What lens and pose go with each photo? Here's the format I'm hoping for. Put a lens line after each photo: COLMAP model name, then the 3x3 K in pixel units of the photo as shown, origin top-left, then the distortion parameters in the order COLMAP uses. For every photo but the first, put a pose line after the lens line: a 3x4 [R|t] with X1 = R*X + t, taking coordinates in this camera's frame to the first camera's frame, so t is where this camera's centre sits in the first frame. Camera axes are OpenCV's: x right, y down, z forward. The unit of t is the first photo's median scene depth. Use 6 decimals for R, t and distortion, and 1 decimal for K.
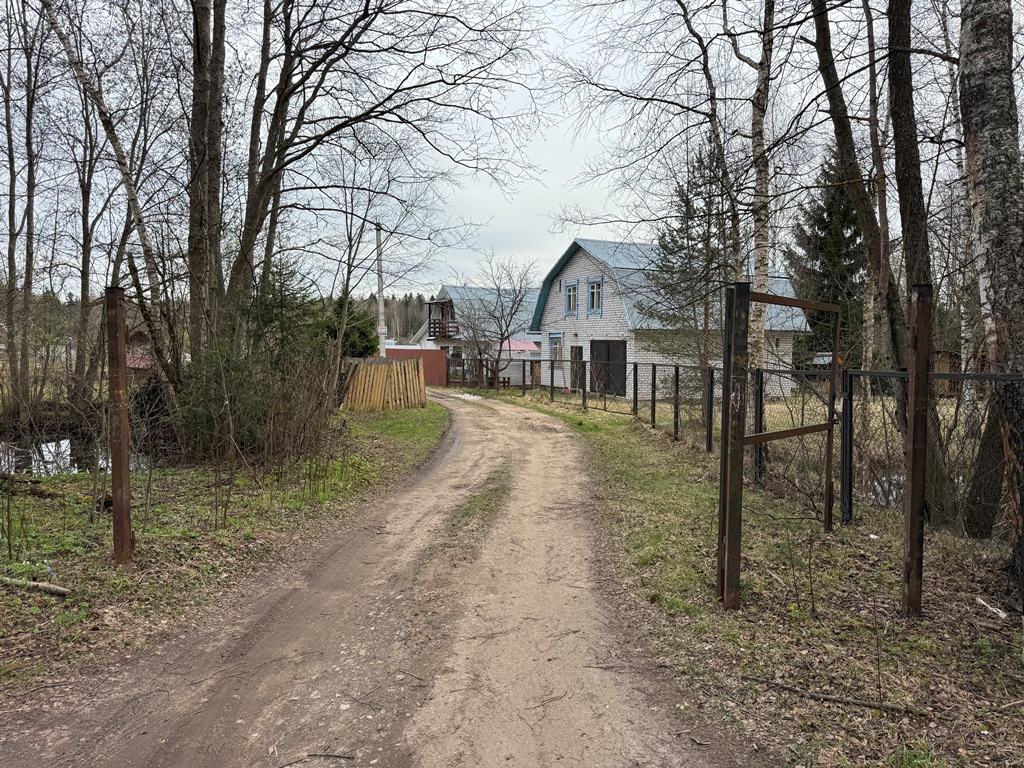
lens RADIAL K [[726.7, 0, 510.8], [0, 726.7, 381.5], [0, 0, 1]] dist [0.067706, -0.060148]
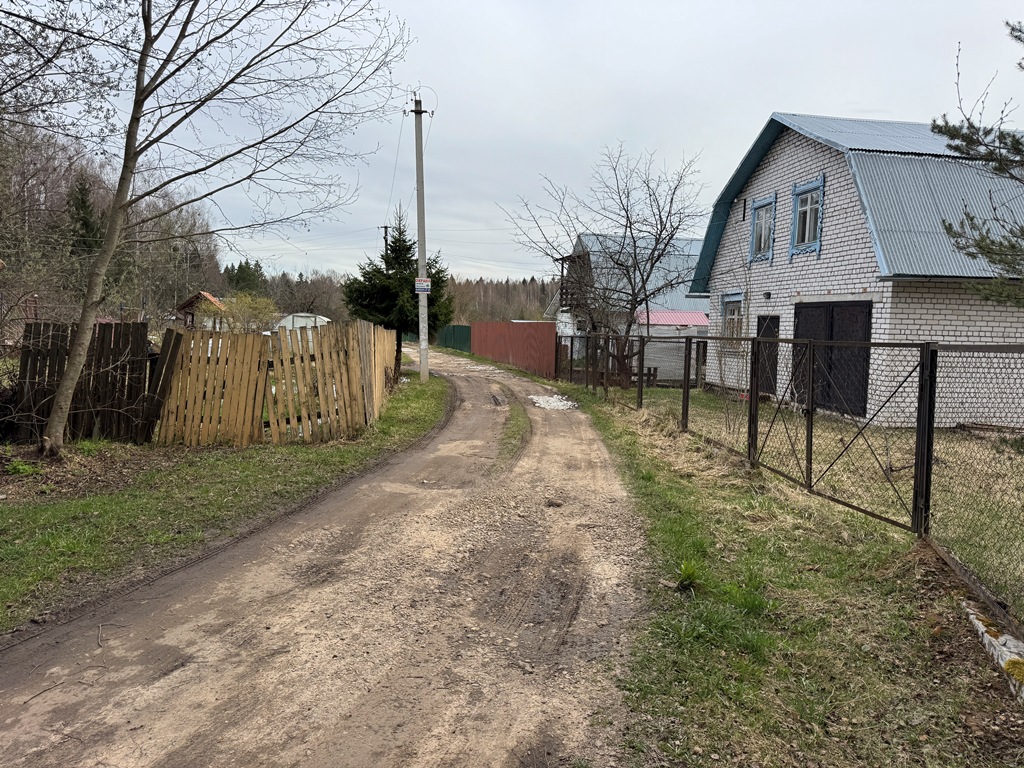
lens RADIAL K [[726.7, 0, 514.8], [0, 726.7, 389.7], [0, 0, 1]] dist [0.067706, -0.060148]
pose [[0.964826, 0.033670, -0.260723, 0.050985], [-0.025401, 0.999064, 0.035024, -0.006104], [0.261658, -0.027169, 0.964778, 0.407632]]
